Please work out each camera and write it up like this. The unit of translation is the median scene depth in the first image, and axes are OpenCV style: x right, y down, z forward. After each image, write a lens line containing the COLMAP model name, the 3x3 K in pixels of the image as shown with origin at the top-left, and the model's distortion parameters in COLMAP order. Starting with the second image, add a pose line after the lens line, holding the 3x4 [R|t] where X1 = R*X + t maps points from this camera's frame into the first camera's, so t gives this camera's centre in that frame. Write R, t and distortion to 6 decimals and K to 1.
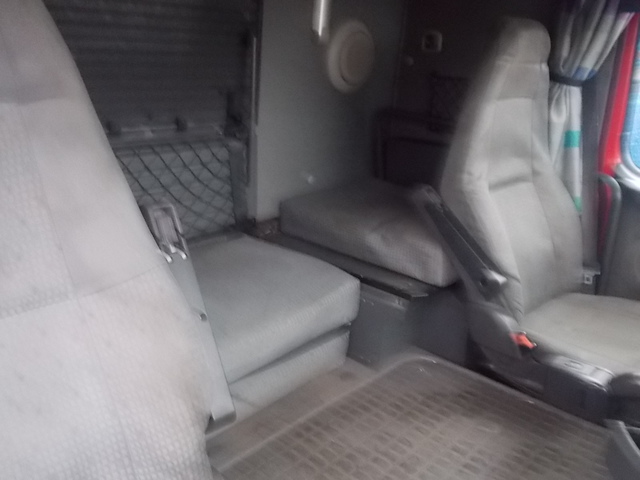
lens RADIAL K [[545.4, 0, 320.0], [0, 545.4, 240.0], [0, 0, 1]] dist [-0.001966, -0.007364]
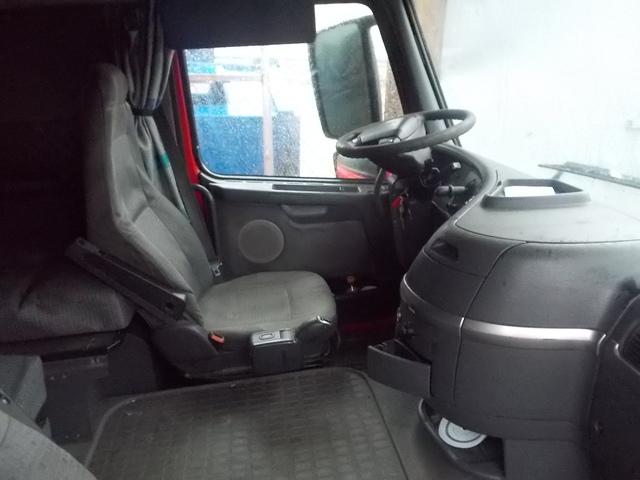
lens RADIAL K [[545.4, 0, 320.0], [0, 545.4, 240.0], [0, 0, 1]] dist [-0.001966, -0.007364]
pose [[0.604893, -0.309696, 0.733616, -0.243745], [0.326083, 0.936824, 0.126614, -0.075245], [-0.726481, 0.162632, 0.667665, 0.033480]]
